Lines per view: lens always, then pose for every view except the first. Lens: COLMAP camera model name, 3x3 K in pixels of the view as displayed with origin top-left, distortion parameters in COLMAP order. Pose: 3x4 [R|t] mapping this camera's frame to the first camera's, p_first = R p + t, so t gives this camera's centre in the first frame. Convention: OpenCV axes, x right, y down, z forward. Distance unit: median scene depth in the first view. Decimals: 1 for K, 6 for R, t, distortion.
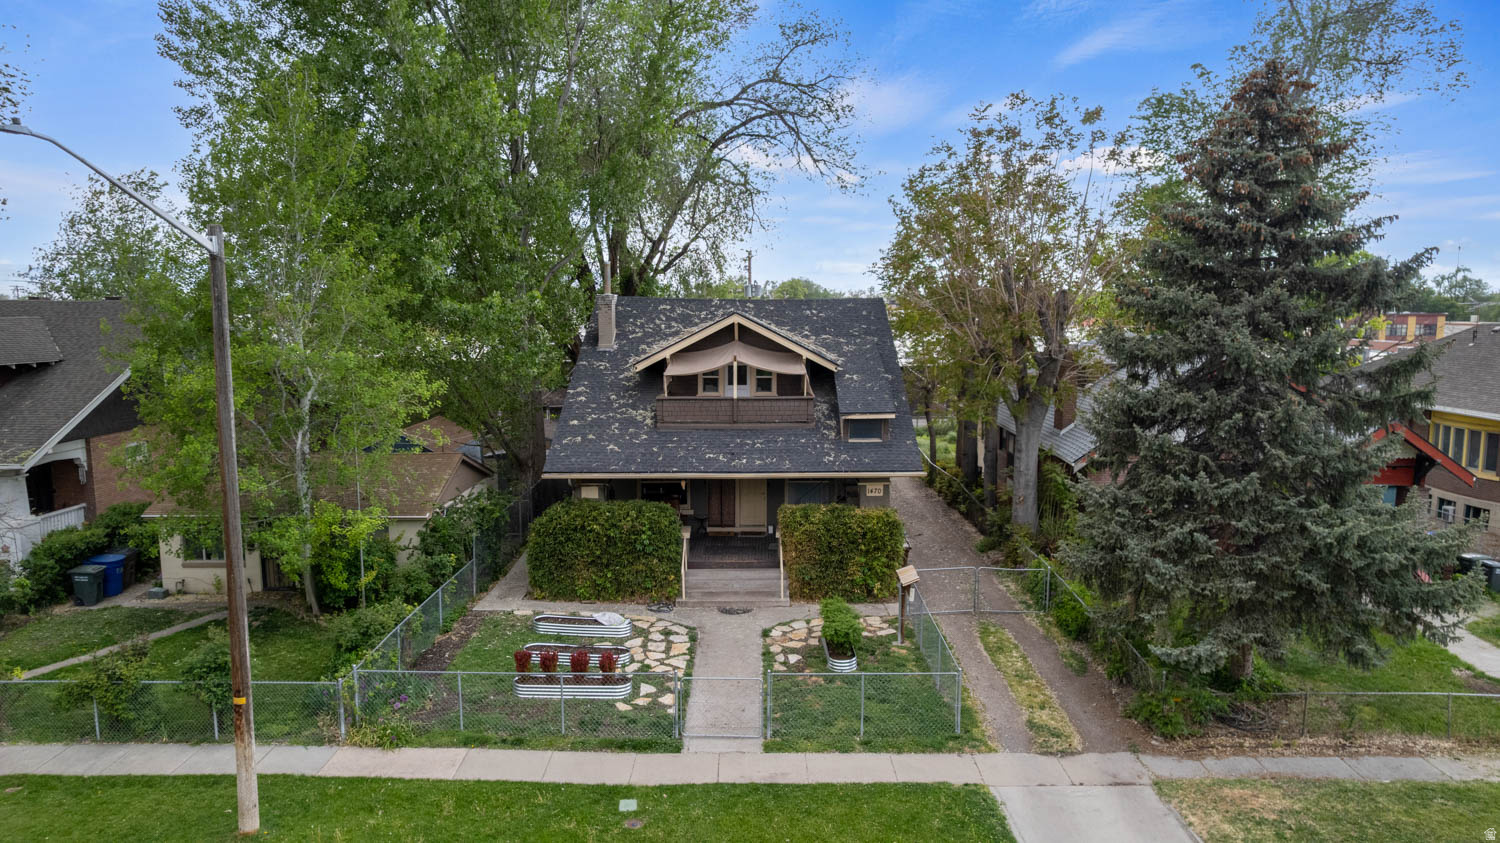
lens RADIAL K [[960.3, 0, 755.3], [0, 960.3, 428.4], [0, 0, 1]] dist [-0.073710, 0.070062]
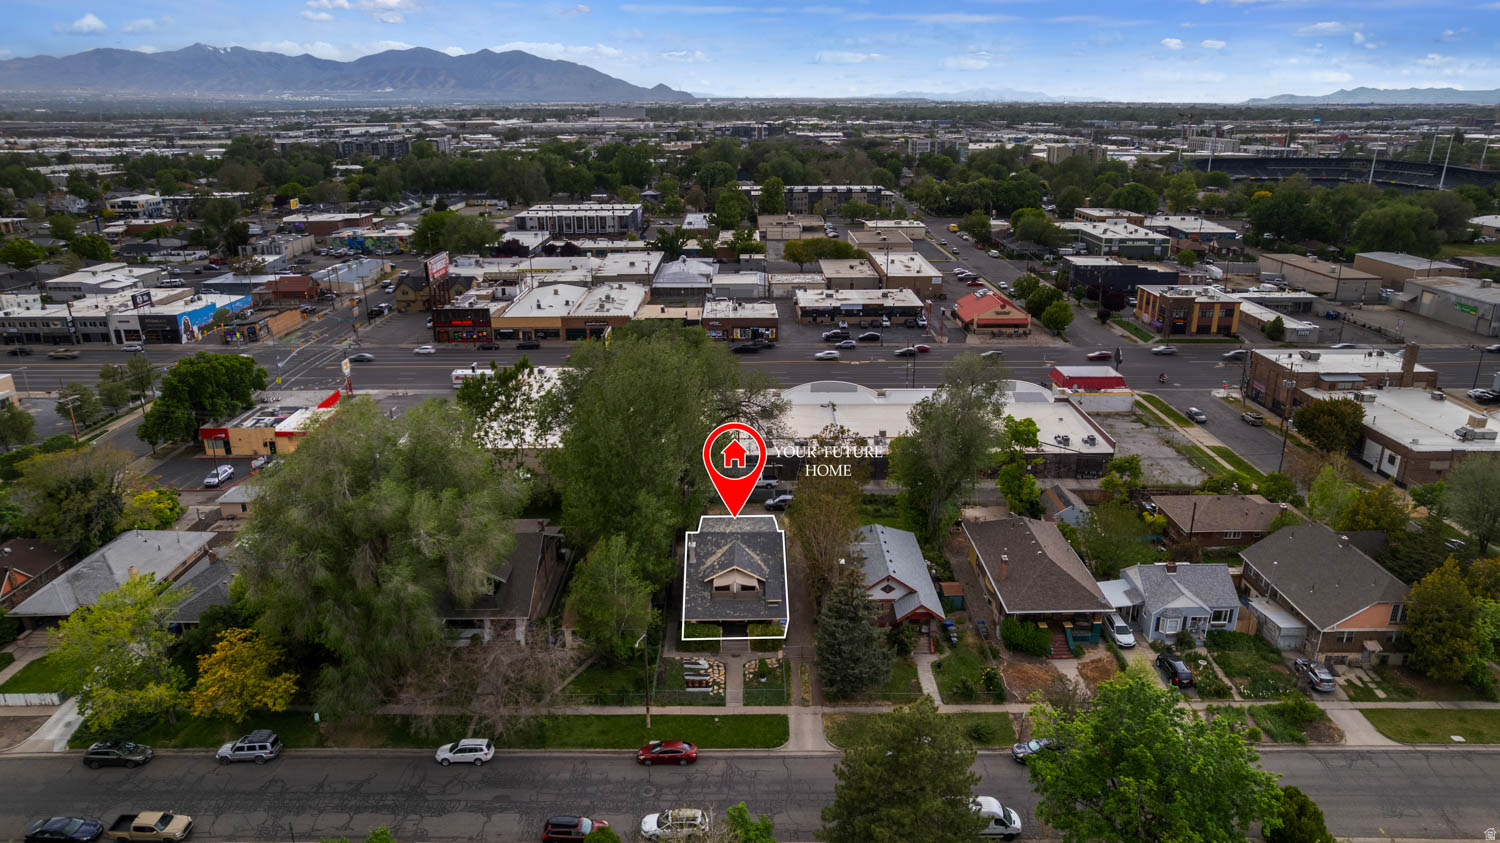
lens RADIAL K [[960.3, 0, 755.3], [0, 960.3, 428.4], [0, 0, 1]] dist [-0.073710, 0.070062]
pose [[0.999947, -0.006122, 0.008258, 0.031523], [0.004282, 0.978368, 0.206828, -1.628403], [-0.009346, -0.206781, 0.978343, -2.745047]]
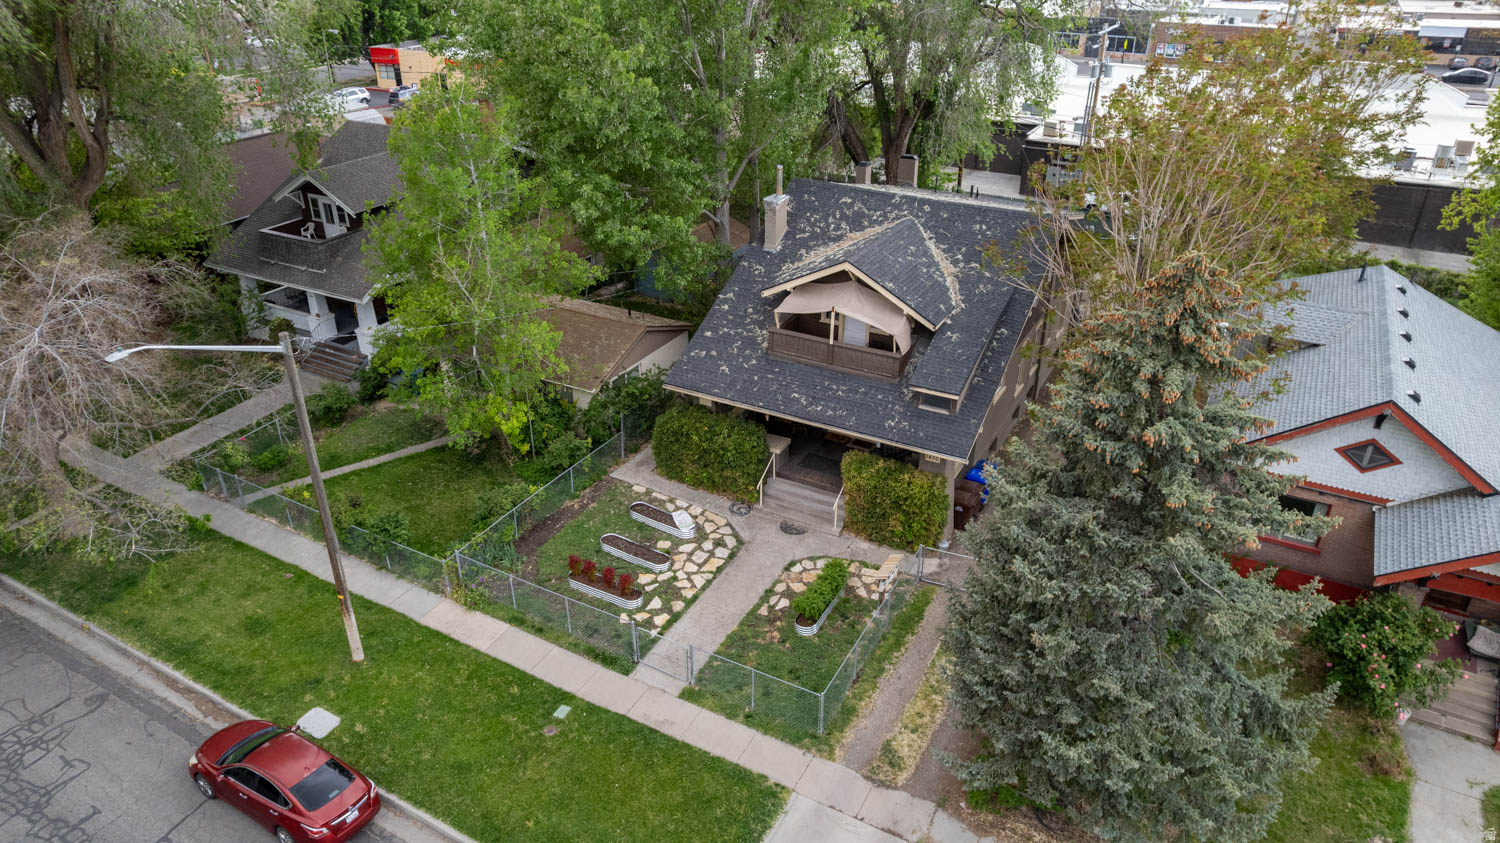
lens RADIAL K [[960.3, 0, 755.3], [0, 960.3, 428.4], [0, 0, 1]] dist [-0.073710, 0.070062]
pose [[0.875281, 0.233624, -0.423443, 0.486571], [-0.061890, 0.922489, 0.381029, -0.442853], [0.479639, -0.307301, 0.821896, 0.040289]]
